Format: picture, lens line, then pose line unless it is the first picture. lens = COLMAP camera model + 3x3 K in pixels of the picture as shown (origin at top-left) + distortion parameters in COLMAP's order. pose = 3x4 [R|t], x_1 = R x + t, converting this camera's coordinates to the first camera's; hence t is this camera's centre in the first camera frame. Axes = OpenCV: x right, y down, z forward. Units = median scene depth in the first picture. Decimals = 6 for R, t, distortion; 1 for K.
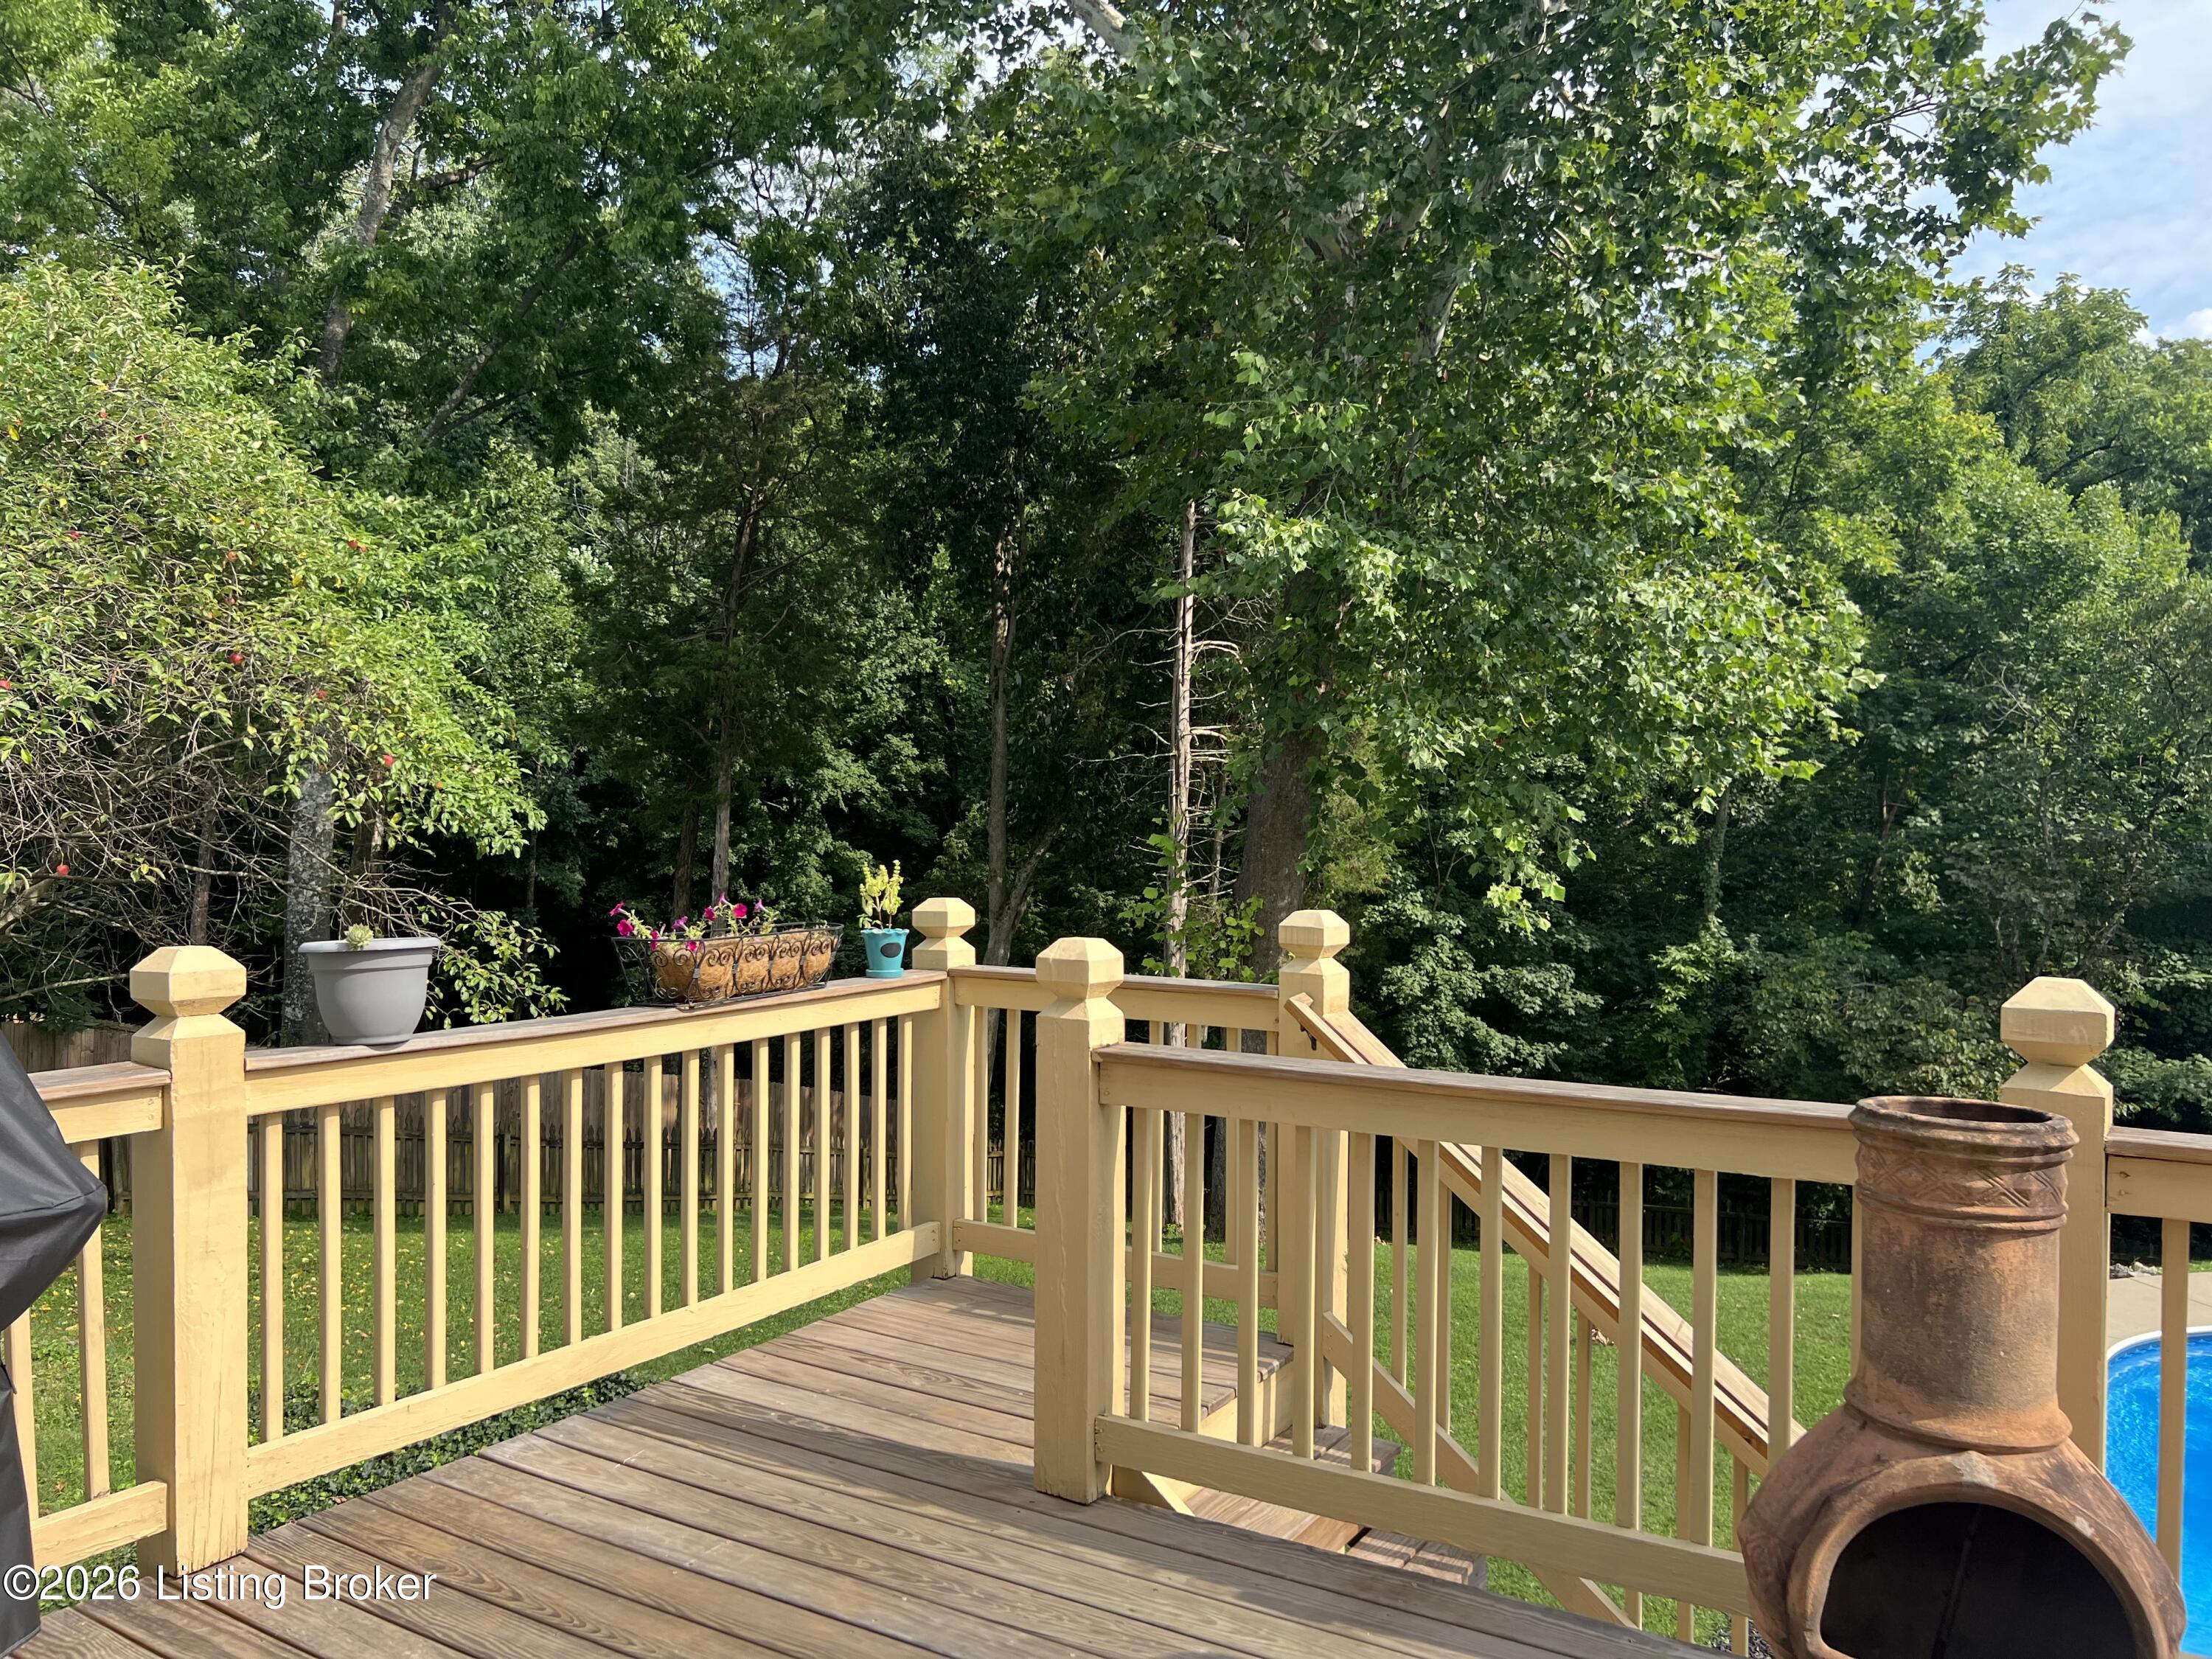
lens RADIAL K [[1655.2, 0, 1106.0], [0, 1655.2, 829.5], [0, 0, 1]] dist [0.002579, 0.000863]
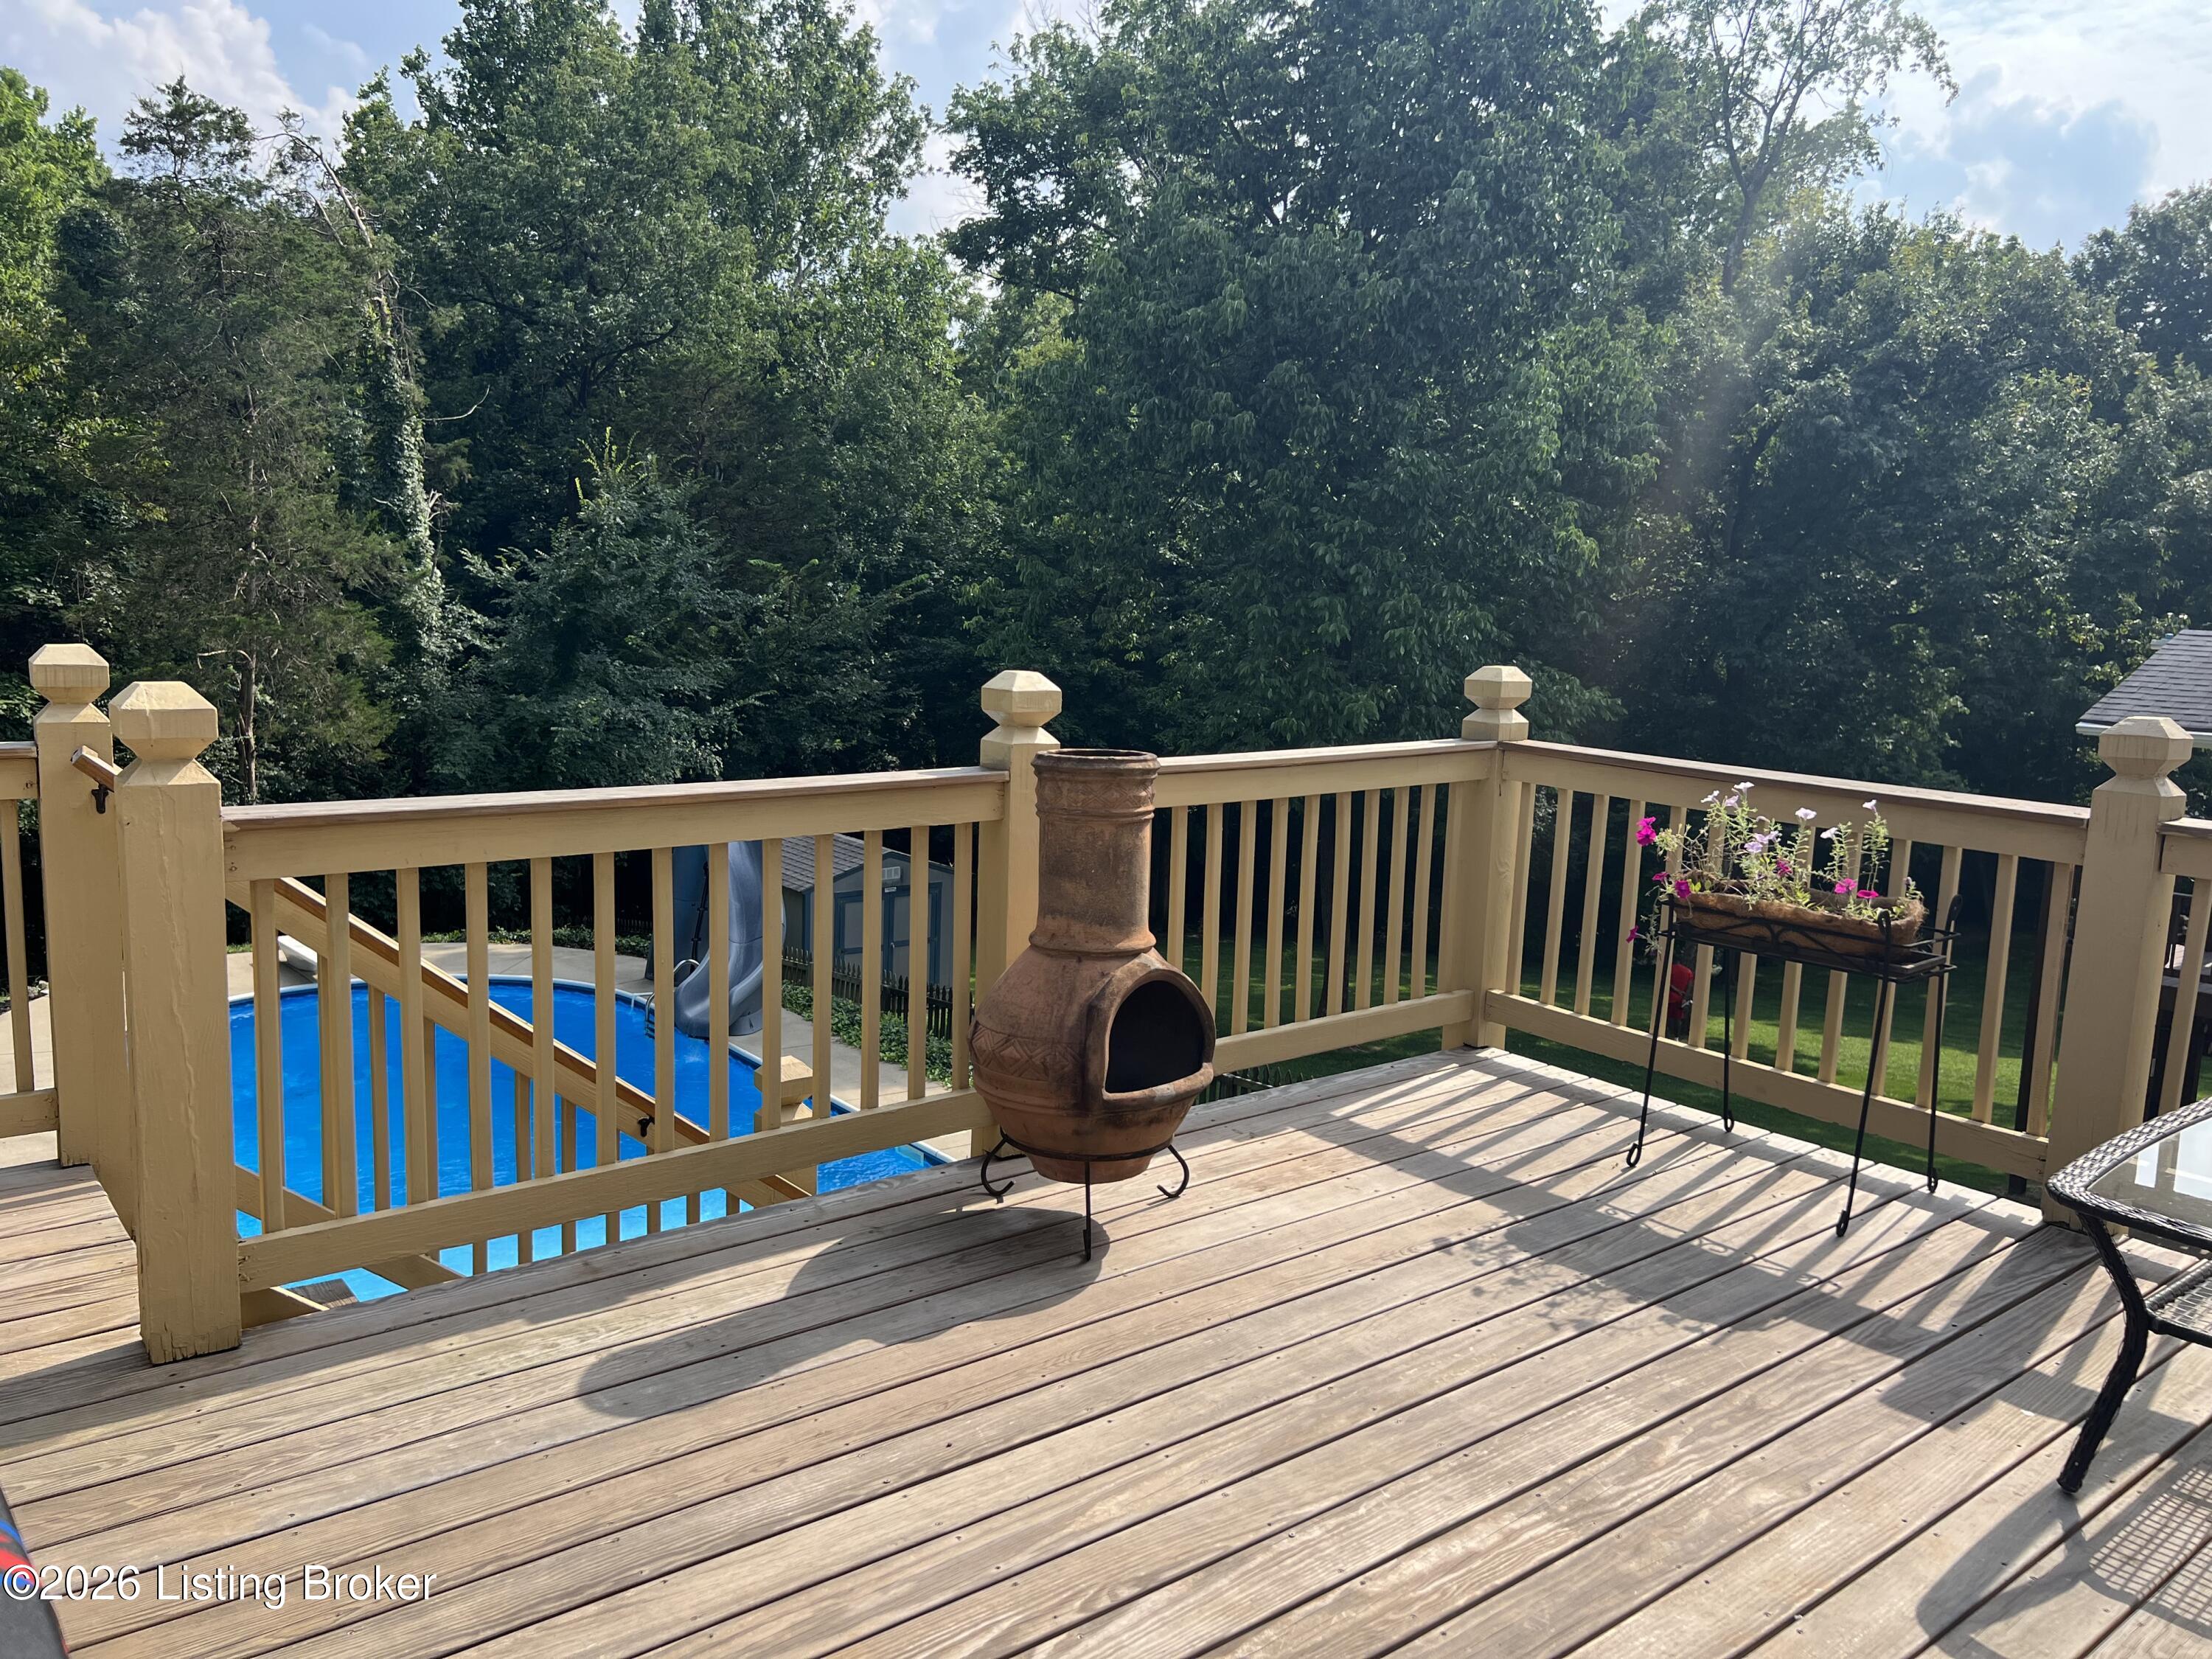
lens RADIAL K [[1725.8, 0, 1106.0], [0, 1725.8, 829.5], [0, 0, 1]] dist [0.001564, -0.000798]
pose [[0.311027, -0.136625, 0.940530, -0.695864], [-0.038878, 0.986956, 0.156226, -0.012219], [-0.949606, -0.085156, 0.301658, 0.338470]]
